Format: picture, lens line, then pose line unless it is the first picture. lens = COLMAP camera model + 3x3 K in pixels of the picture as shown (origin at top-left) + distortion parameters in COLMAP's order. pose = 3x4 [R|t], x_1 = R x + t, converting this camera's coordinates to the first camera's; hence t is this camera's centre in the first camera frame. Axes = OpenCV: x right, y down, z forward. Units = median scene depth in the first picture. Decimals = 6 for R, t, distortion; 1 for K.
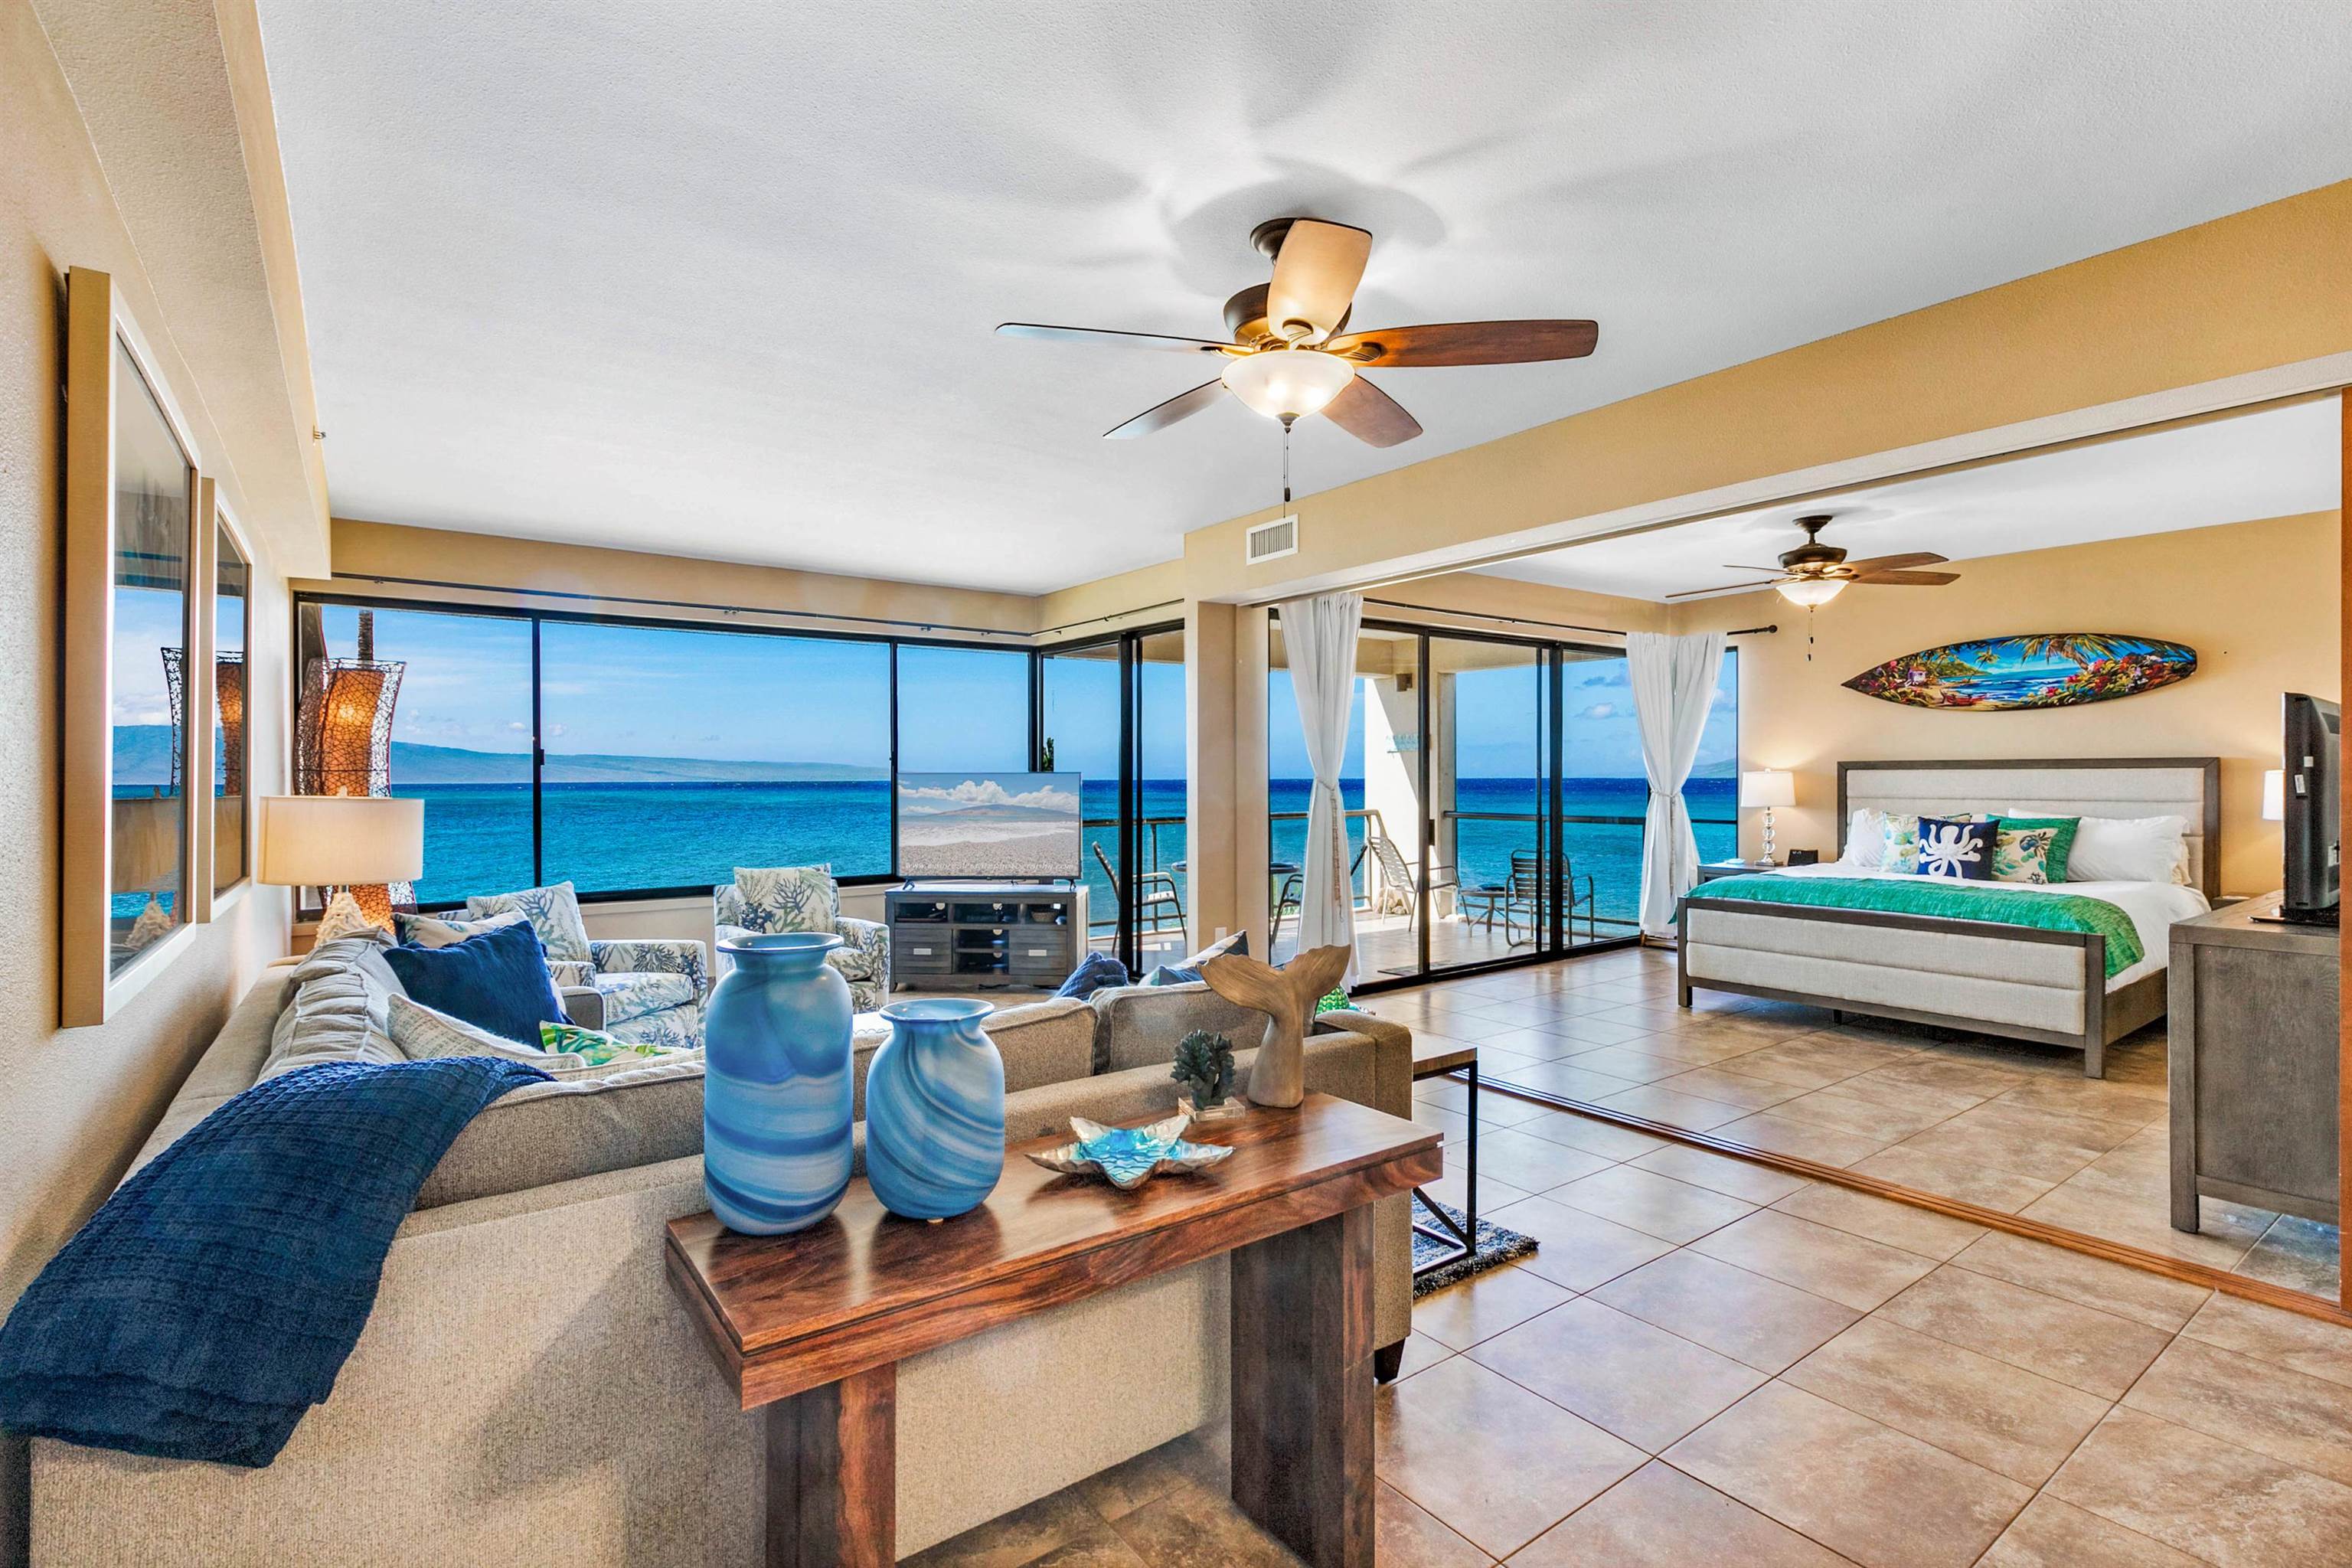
lens RADIAL K [[1081.1, 0, 1178.8], [0, 1081.1, 771.4], [0, 0, 1]] dist [-0.000005, -0.000472]
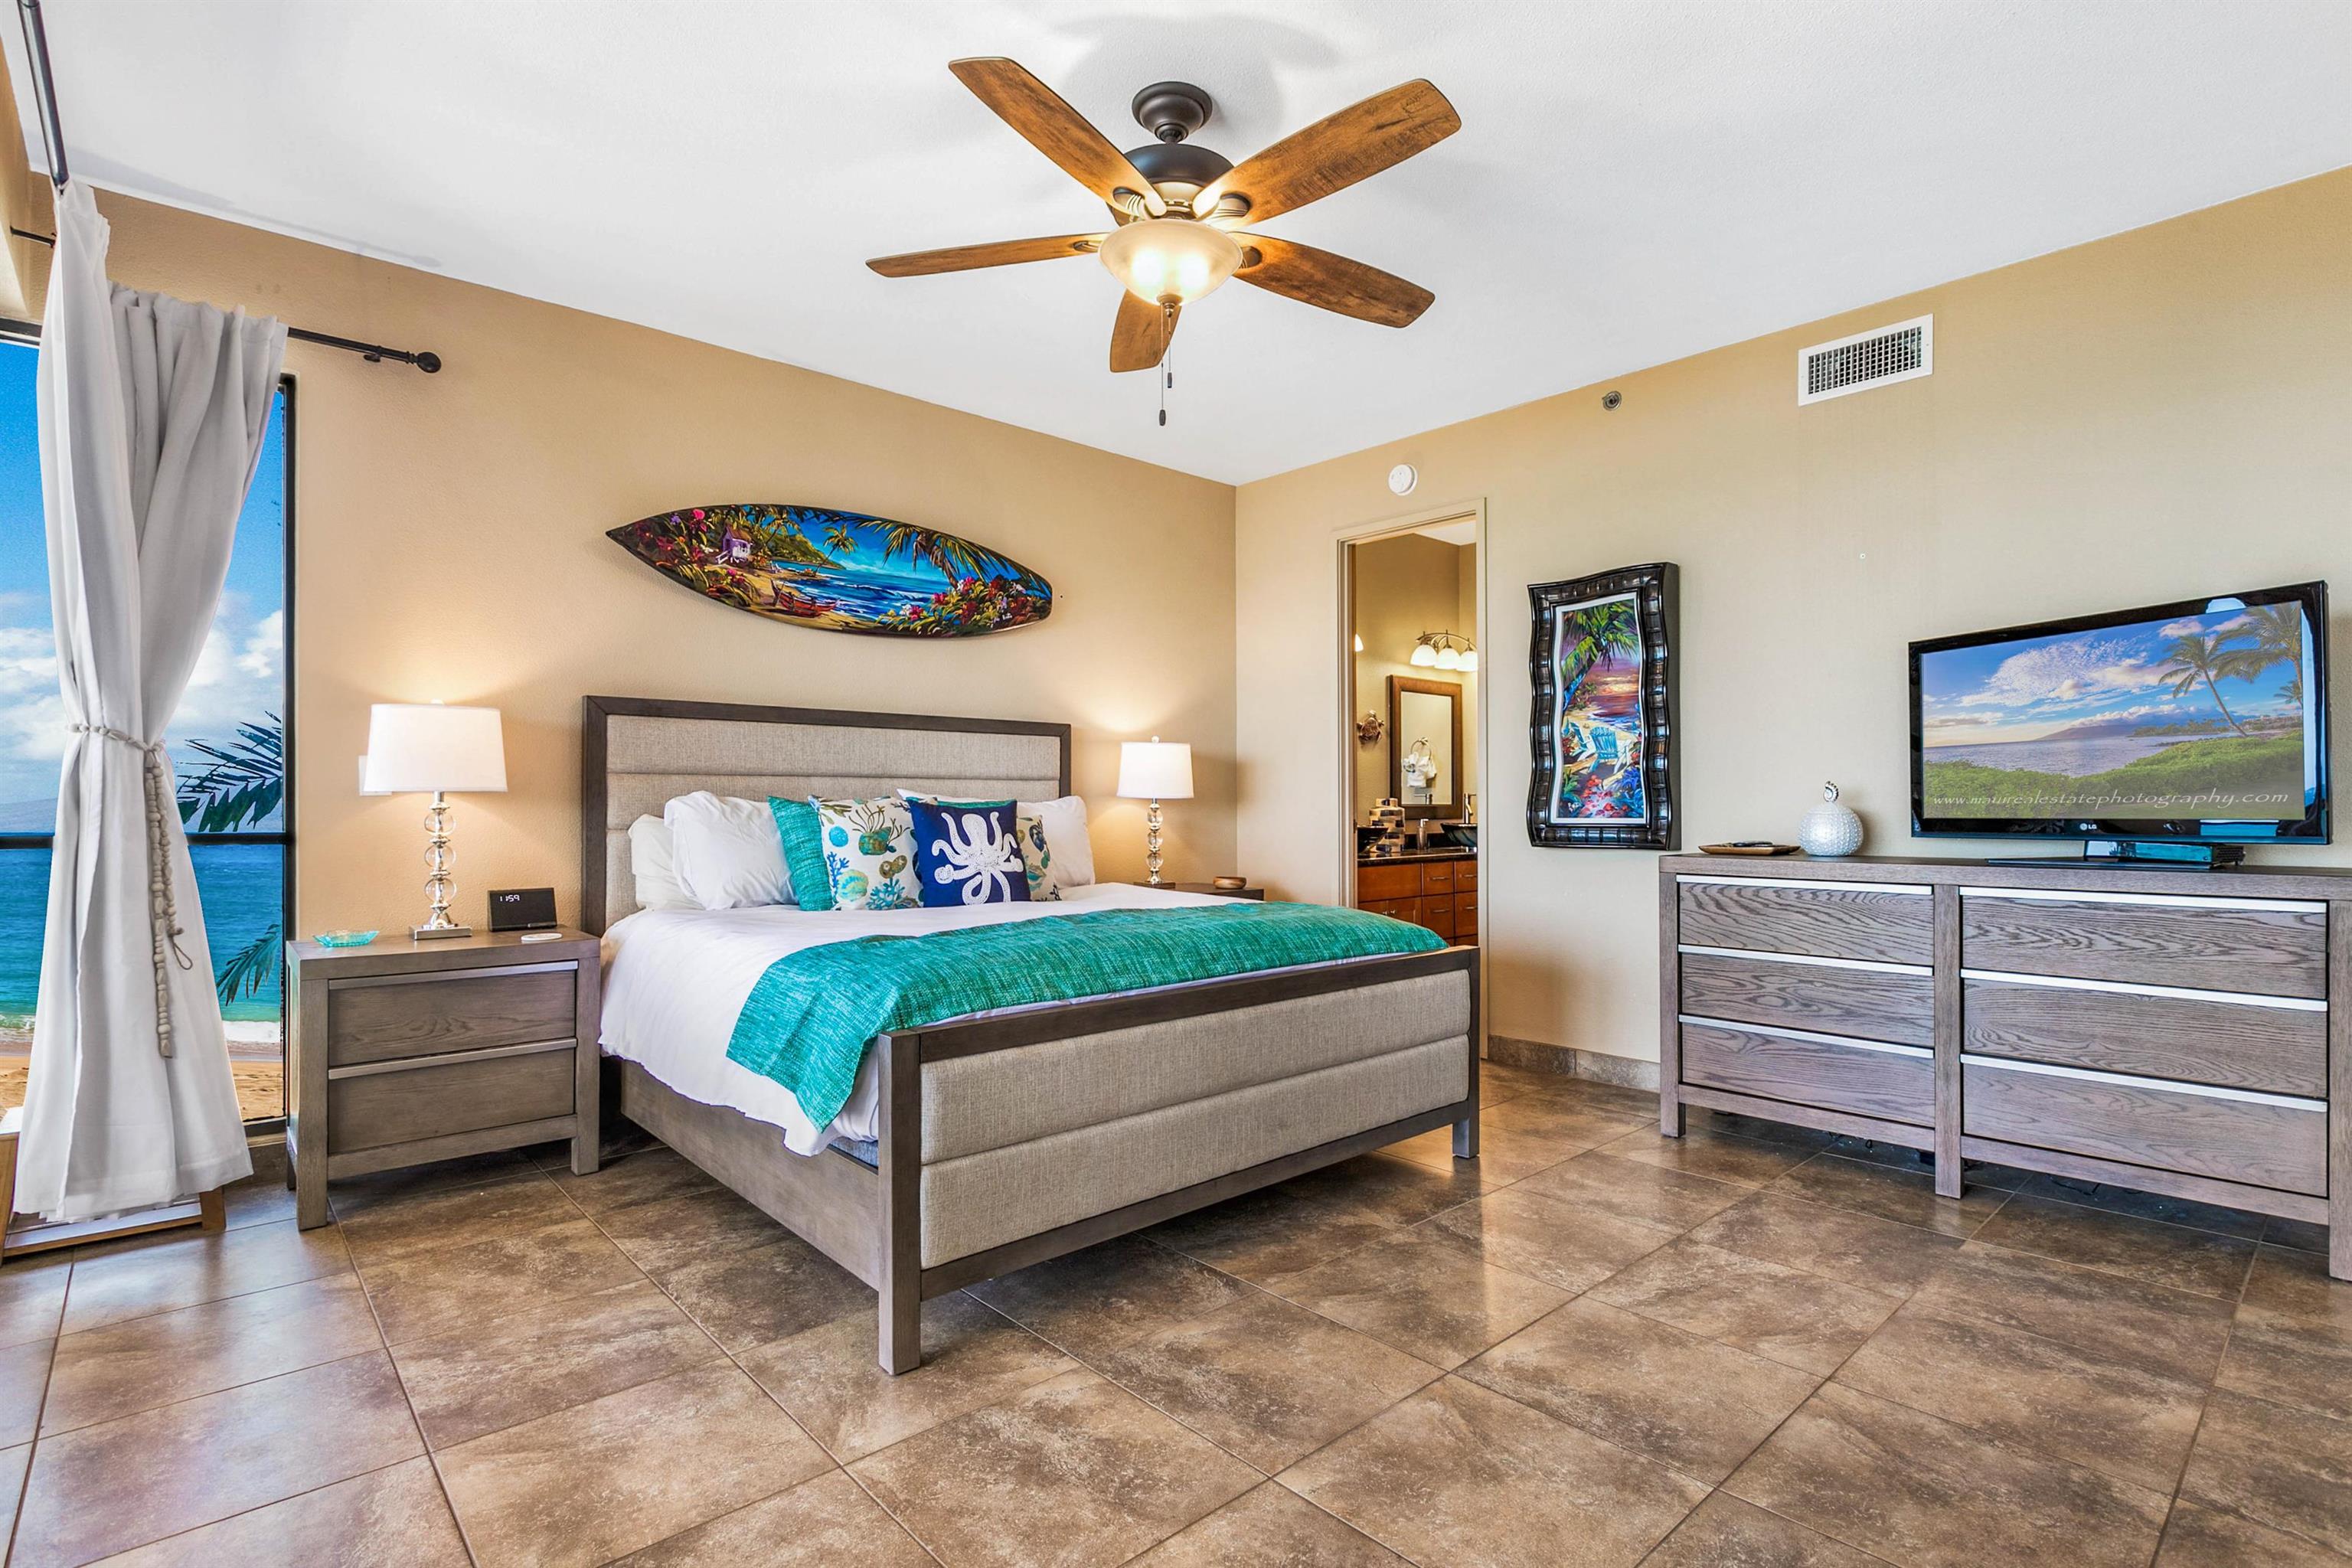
lens RADIAL K [[1119.9, 0, 1166.6], [0, 1119.9, 786.5], [0, 0, 1]] dist [0.000217, -0.000164]
pose [[-0.111318, 0.024566, 0.993481, 0.119783], [0.001650, 0.999698, -0.024535, 0.049604], [-0.993783, -0.001092, -0.111325, 0.945032]]
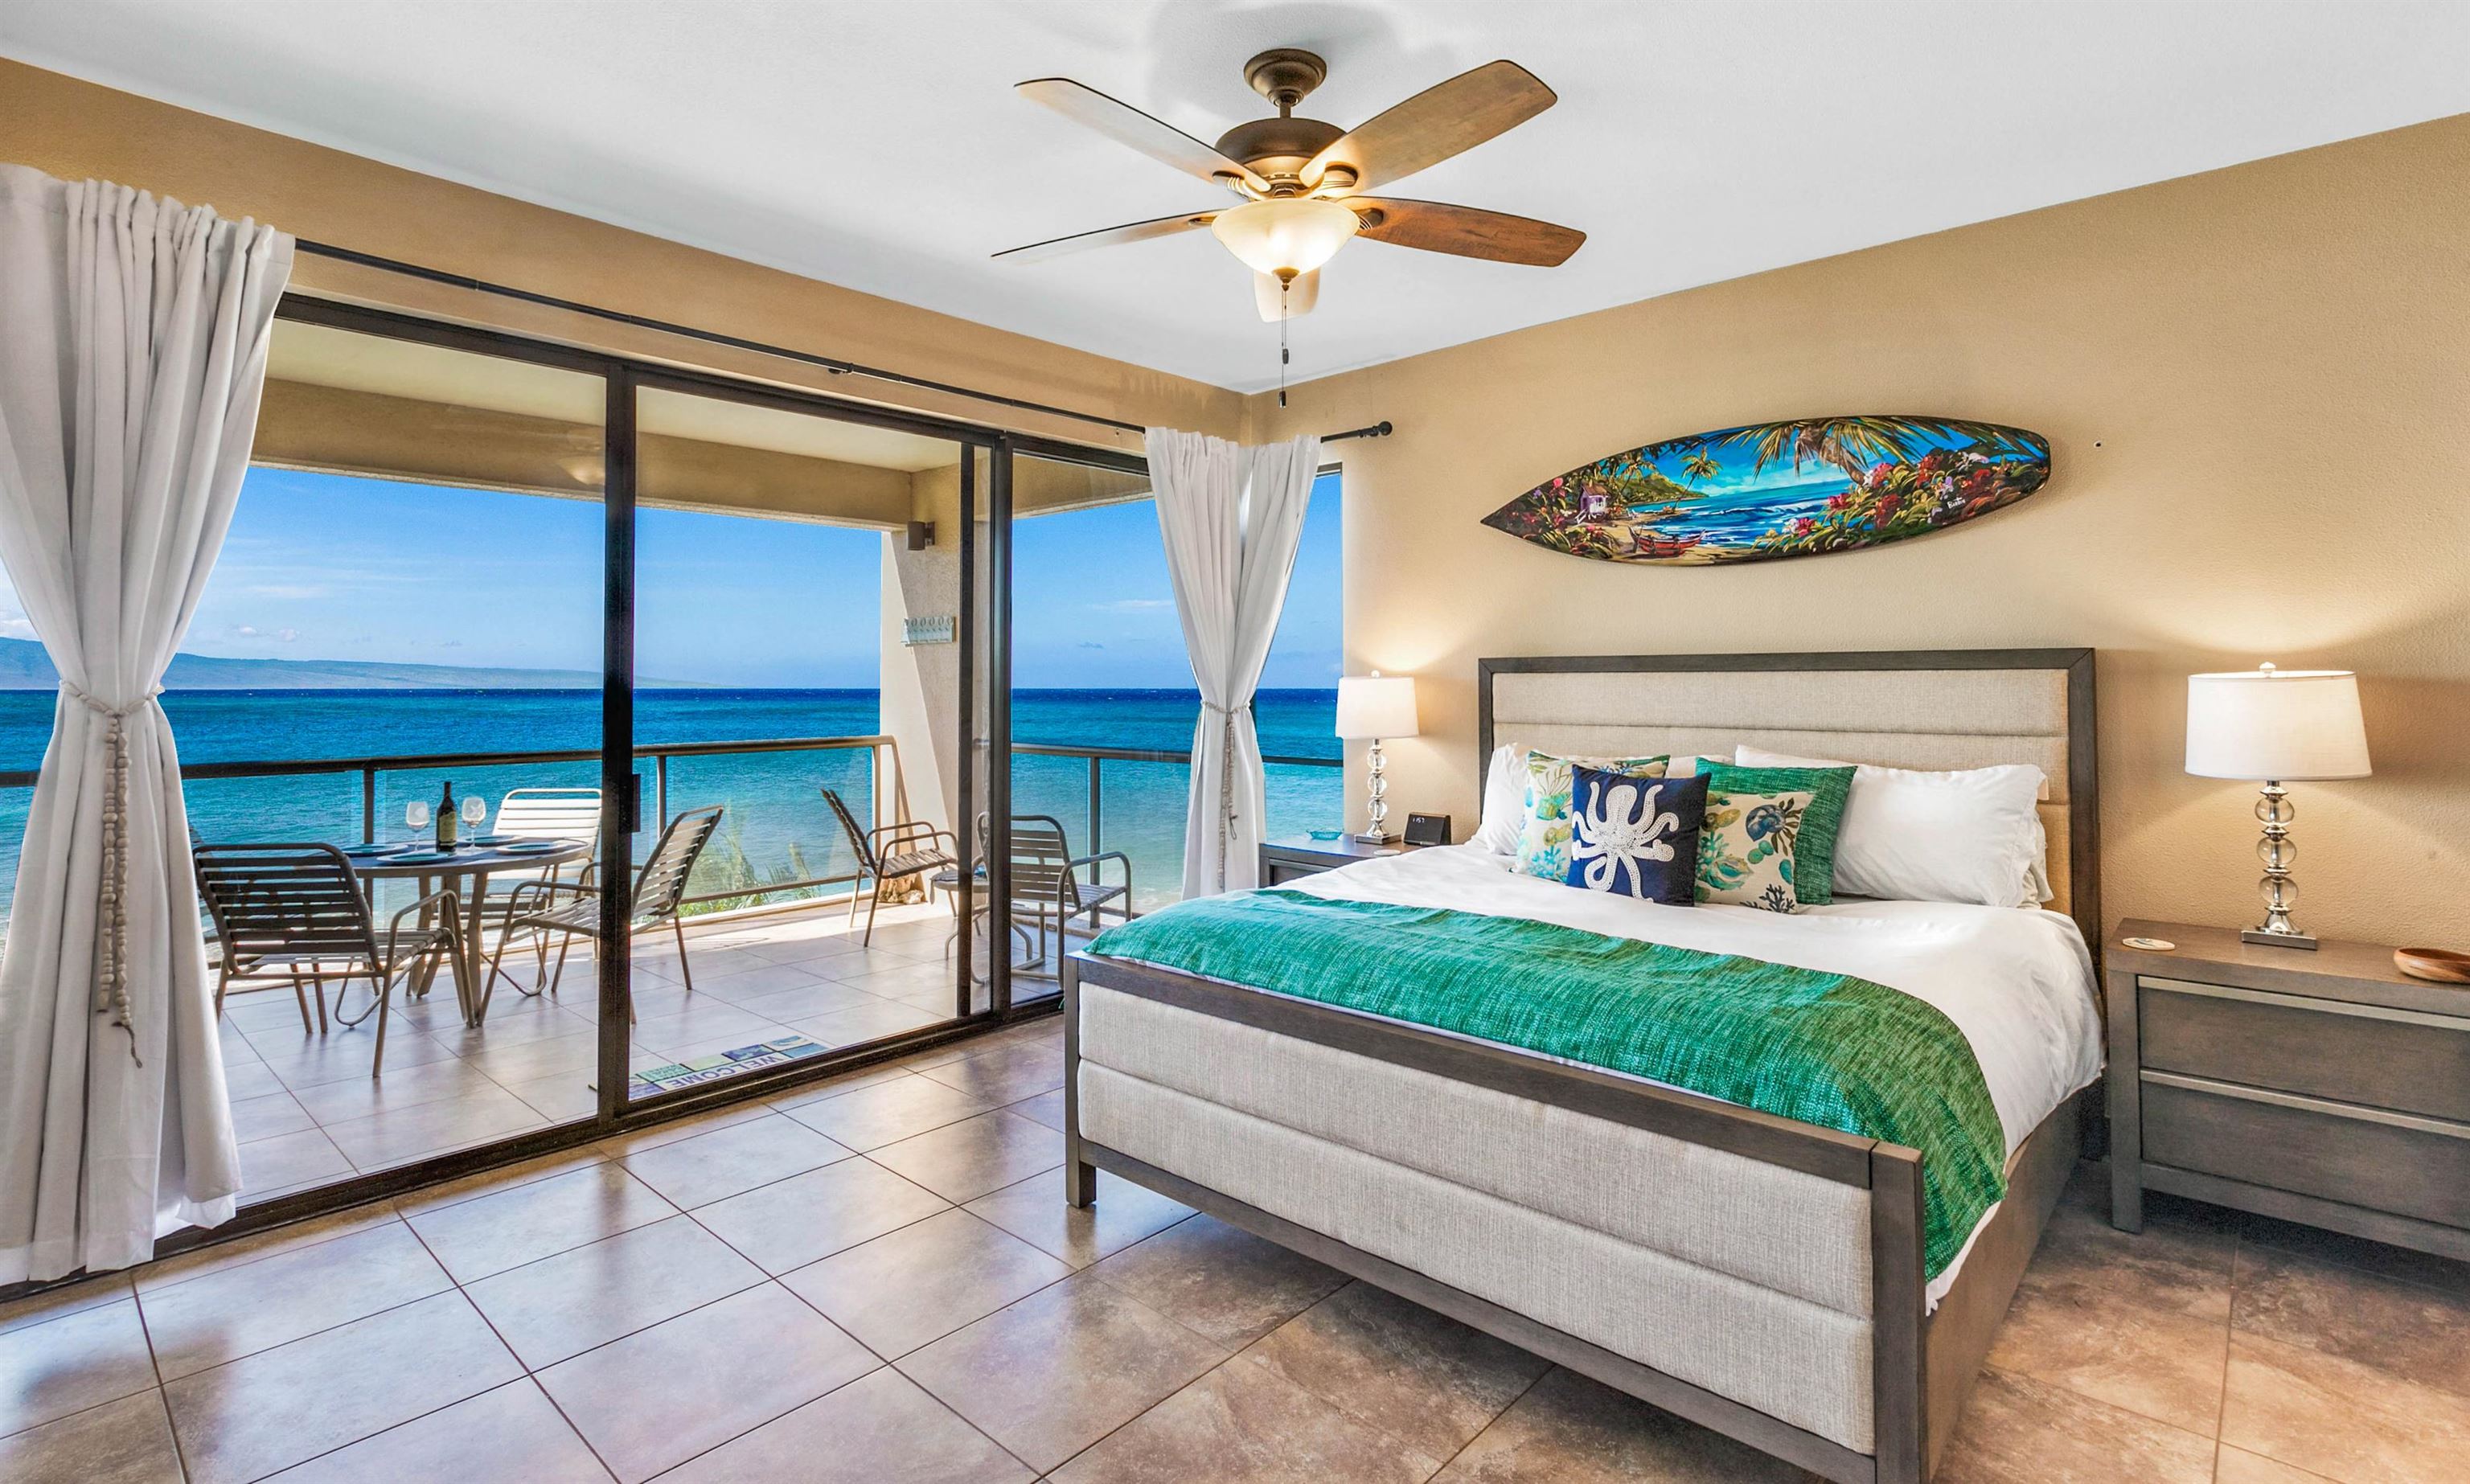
lens RADIAL K [[1169.9, 0, 1241.4], [0, 1169.9, 640.6], [0, 0, 1]] dist [0.018210, 0.000197]
pose [[0.977573, 0.011577, 0.210277, 0.423562], [-0.004109, 0.999346, -0.035915, 0.004478], [-0.210555, 0.034246, 0.976982, 0.504599]]
